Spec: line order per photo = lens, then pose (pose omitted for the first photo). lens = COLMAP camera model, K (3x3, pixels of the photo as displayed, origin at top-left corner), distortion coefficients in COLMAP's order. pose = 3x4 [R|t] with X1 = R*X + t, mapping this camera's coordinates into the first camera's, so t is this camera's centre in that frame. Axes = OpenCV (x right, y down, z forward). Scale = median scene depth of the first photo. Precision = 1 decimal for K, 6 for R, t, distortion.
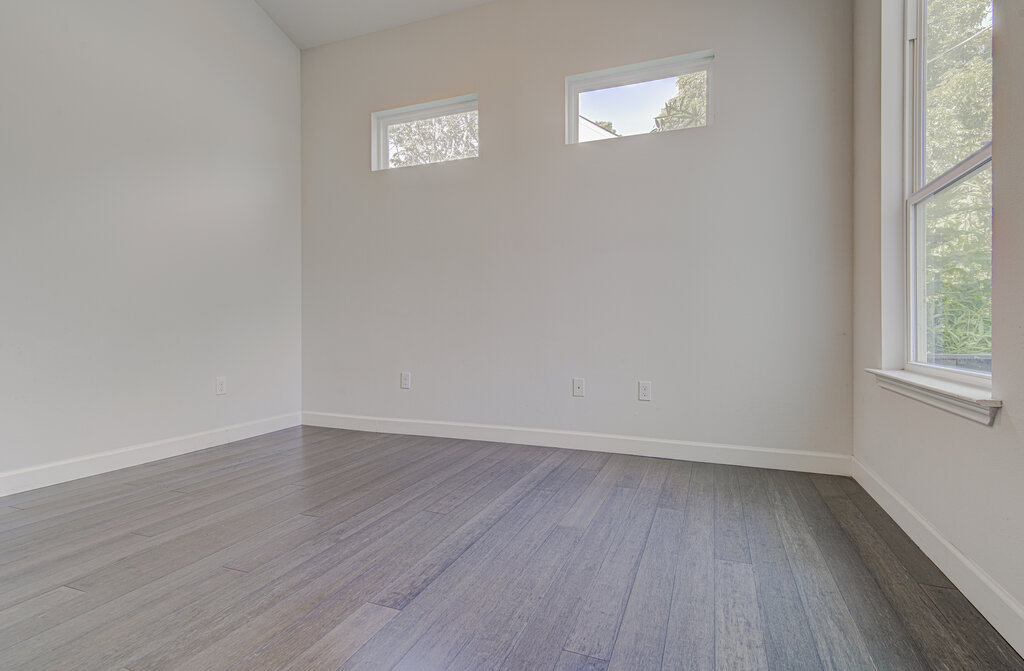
lens RADIAL K [[477.8, 0, 515.7], [0, 477.8, 324.7], [0, 0, 1]] dist [0.012017, -0.000647]
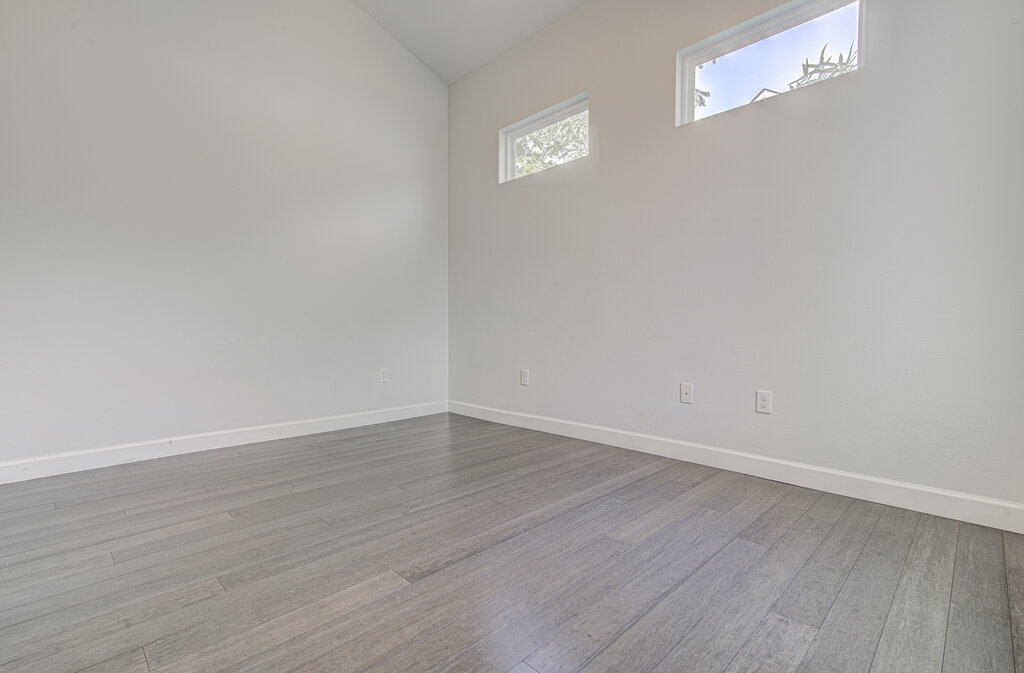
lens RADIAL K [[458.7, 0, 512.0], [0, 458.7, 336.5], [0, 0, 1]] dist [0.013615, -0.000988]
pose [[0.914342, 0.007888, -0.404865, 0.250532], [0.001070, 0.999760, 0.021893, 0.004317], [0.404941, -0.020451, 0.914114, 0.089757]]
